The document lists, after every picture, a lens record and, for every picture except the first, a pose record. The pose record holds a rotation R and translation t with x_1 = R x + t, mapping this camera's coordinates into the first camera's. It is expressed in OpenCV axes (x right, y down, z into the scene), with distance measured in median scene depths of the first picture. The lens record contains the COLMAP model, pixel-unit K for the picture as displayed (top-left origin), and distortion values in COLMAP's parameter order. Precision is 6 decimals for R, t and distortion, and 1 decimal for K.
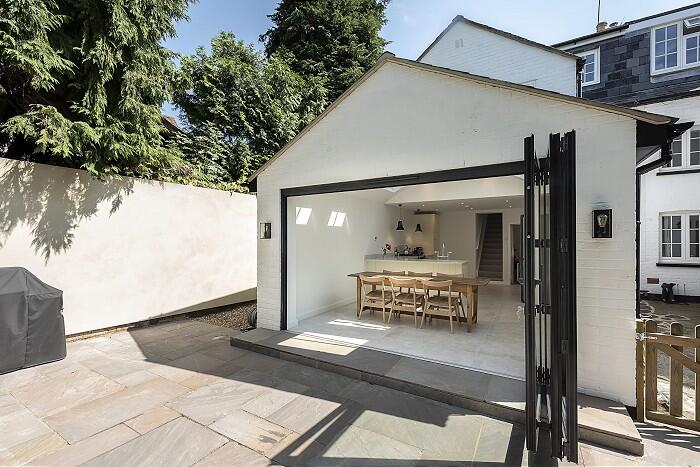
lens RADIAL K [[298.5, 0, 350.0], [0, 298.5, 233.5], [0, 0, 1]] dist [0.002272, 0.000406]
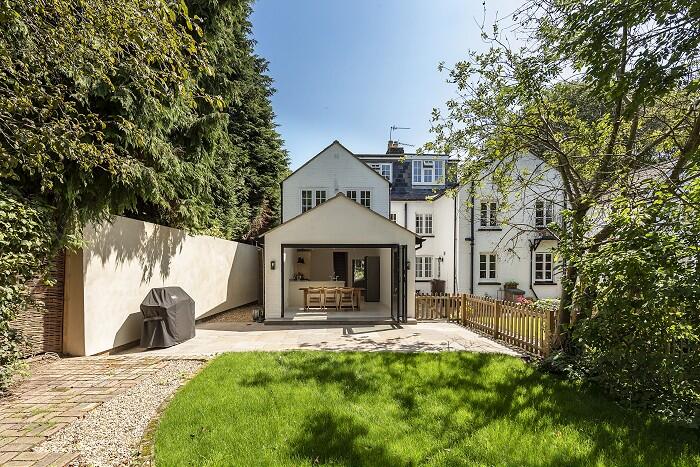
lens RADIAL K [[298.5, 0, 350.0], [0, 298.5, 233.5], [0, 0, 1]] dist [0.002272, 0.000406]
pose [[0.824164, 0.068169, 0.562234, -0.540786], [-0.021179, 0.995745, -0.089685, -0.029090], [-0.565956, 0.062008, 0.822100, -0.475088]]
